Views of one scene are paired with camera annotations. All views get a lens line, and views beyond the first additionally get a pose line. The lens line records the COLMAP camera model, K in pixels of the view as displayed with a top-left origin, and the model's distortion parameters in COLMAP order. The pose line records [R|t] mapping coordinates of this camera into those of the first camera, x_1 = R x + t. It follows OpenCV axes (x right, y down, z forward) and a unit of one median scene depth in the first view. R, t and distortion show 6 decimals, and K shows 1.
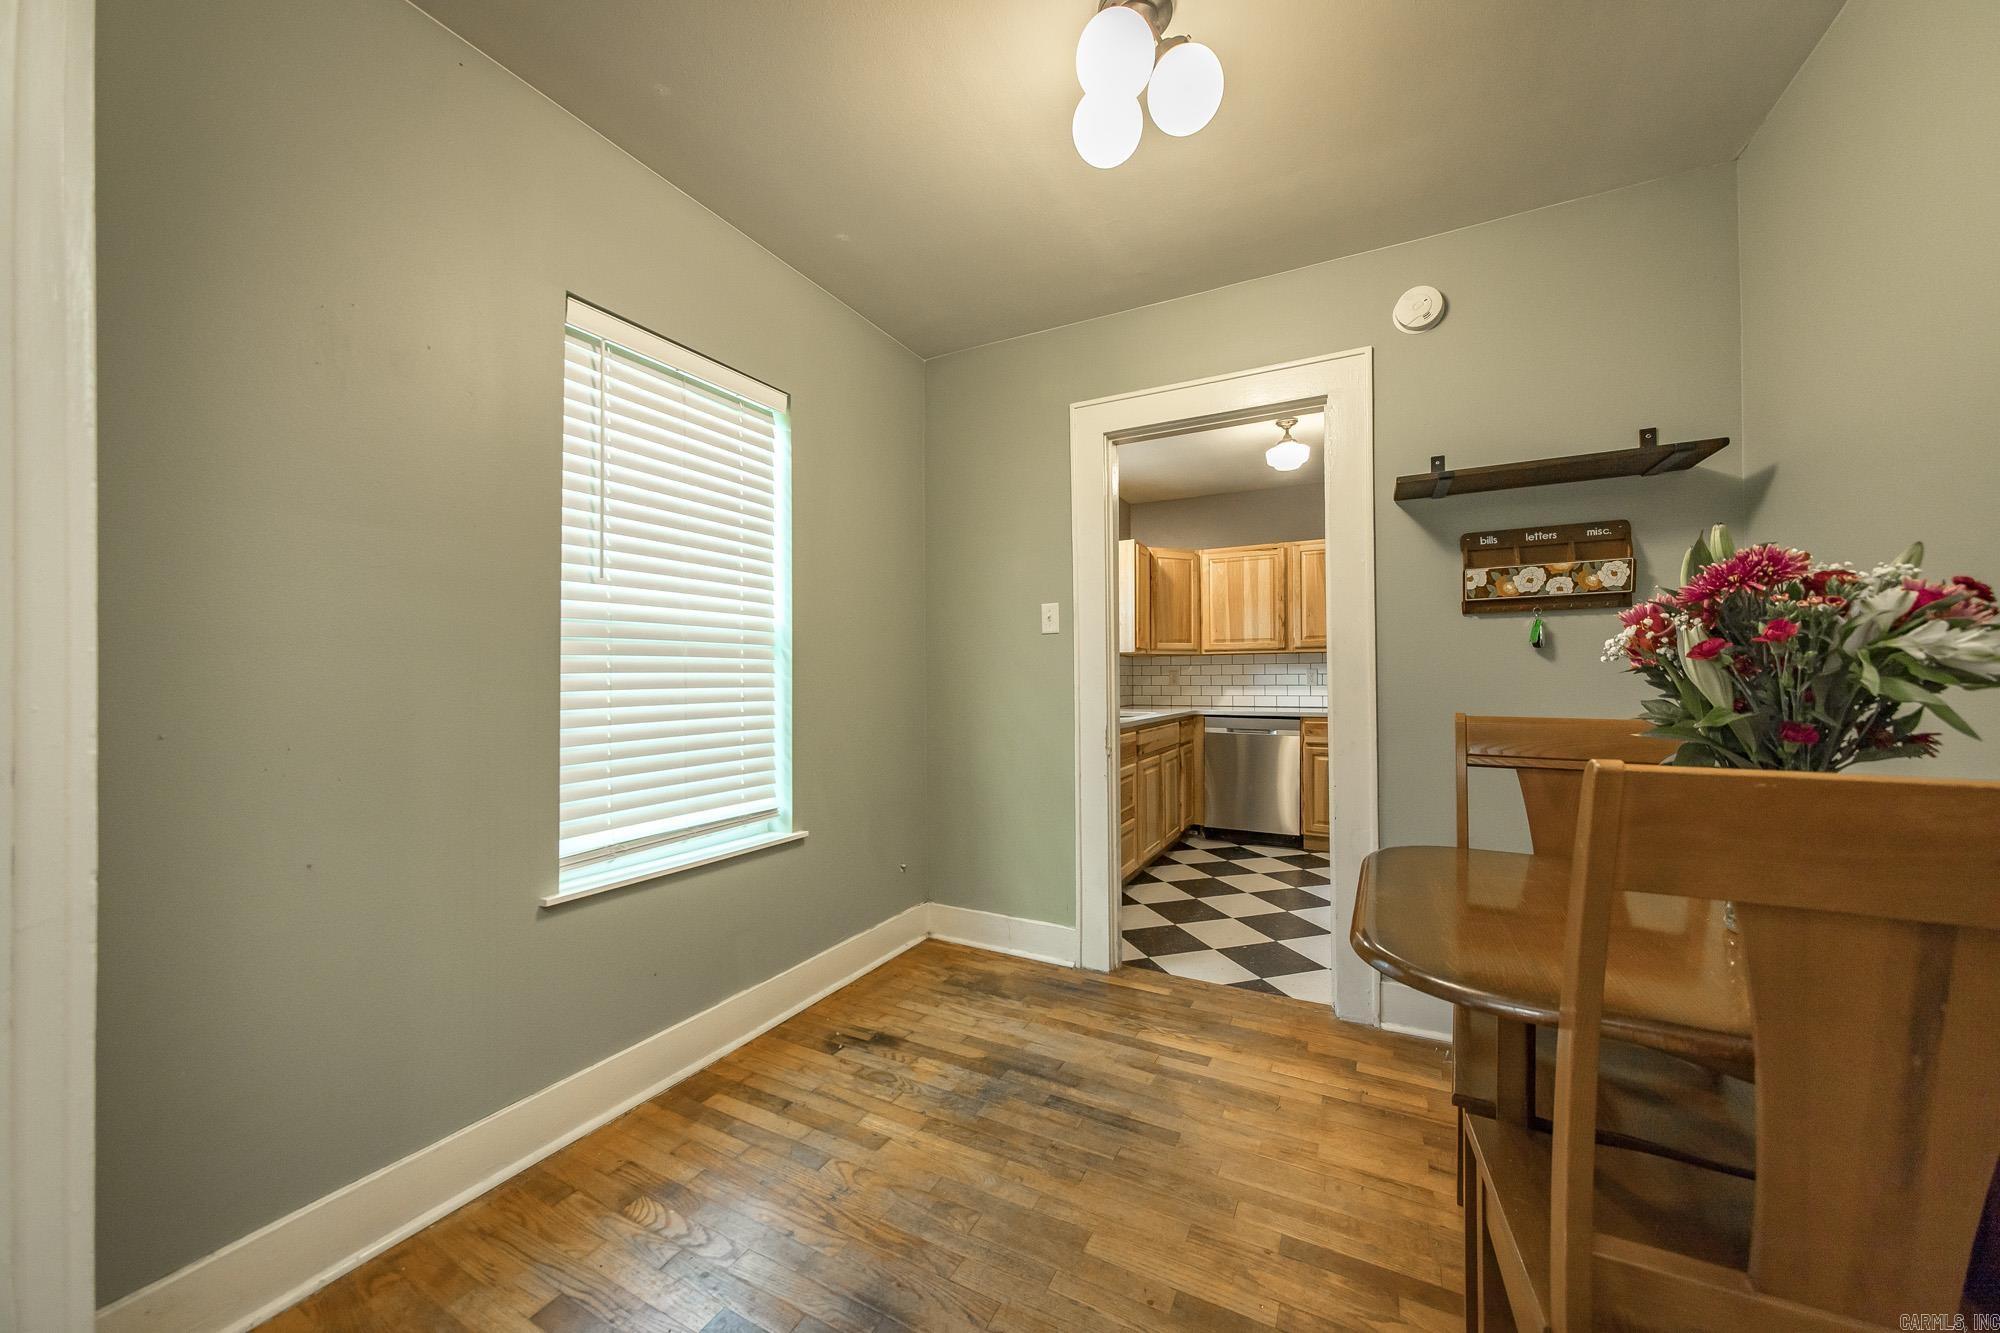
lens RADIAL K [[725.5, 0, 972.0], [0, 725.5, 659.4], [0, 0, 1]] dist [0.001680, 0.001220]
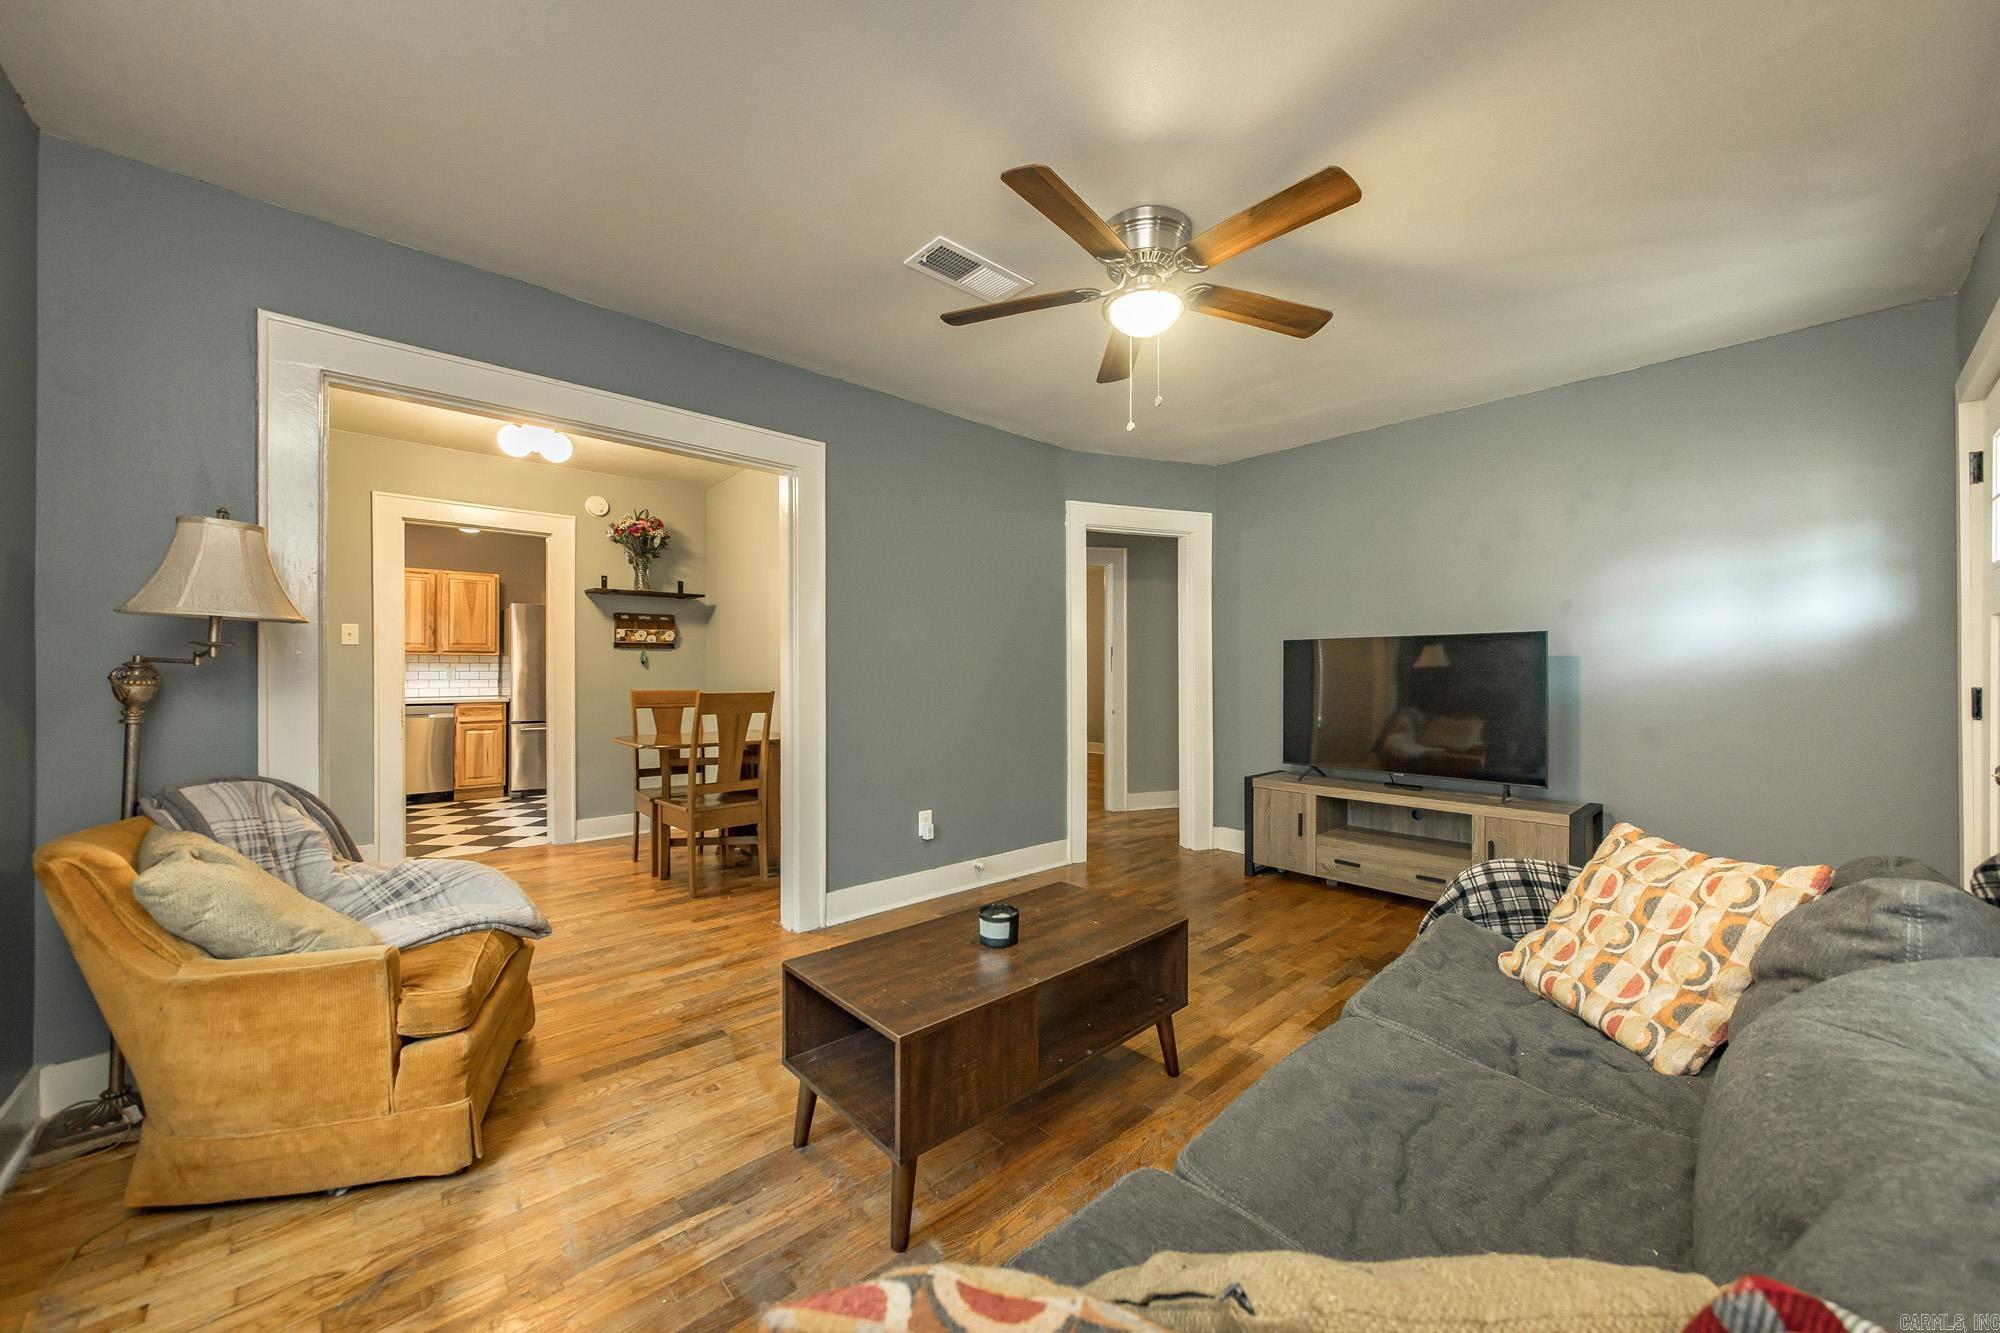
lens RADIAL K [[725.5, 0, 997.2], [0, 725.5, 672.2], [0, 0, 1]] dist [0.001680, 0.001220]
pose [[0.322324, 0.002036, 0.946627, -0.513288], [-0.029508, 0.999533, 0.007897, -0.019330], [-0.946169, -0.030479, 0.322234, -0.407284]]
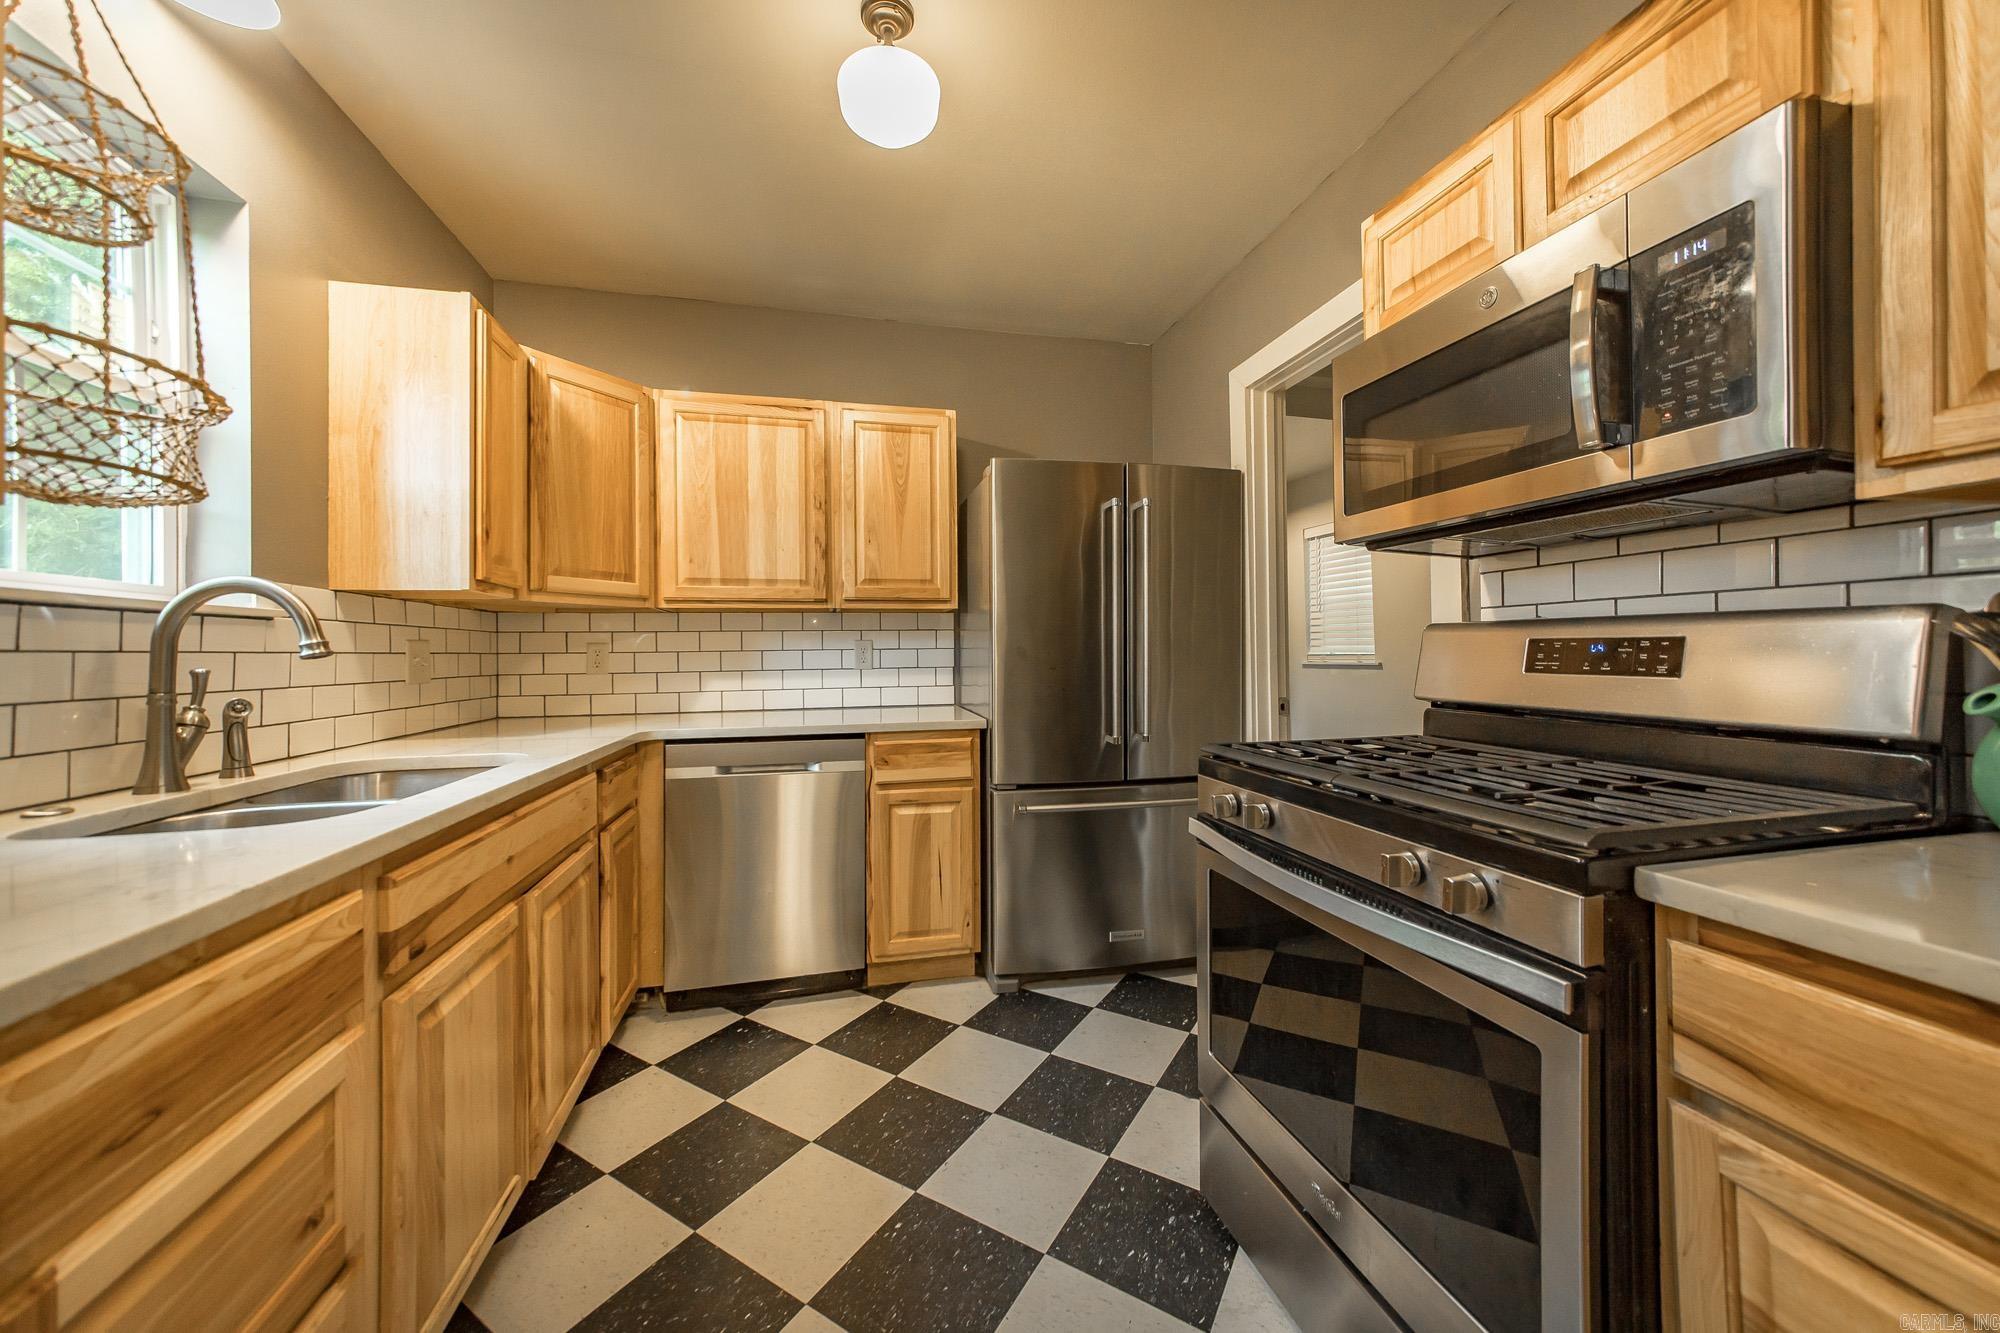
lens RADIAL K [[725.5, 0, 1017.9], [0, 725.5, 649.8], [0, 0, 1]] dist [0.001680, 0.001220]
pose [[0.719906, -0.003283, 0.694064, 0.175953], [-0.008610, 0.999870, 0.013660, 0.013290], [-0.694018, -0.015810, 0.719784, 0.557973]]
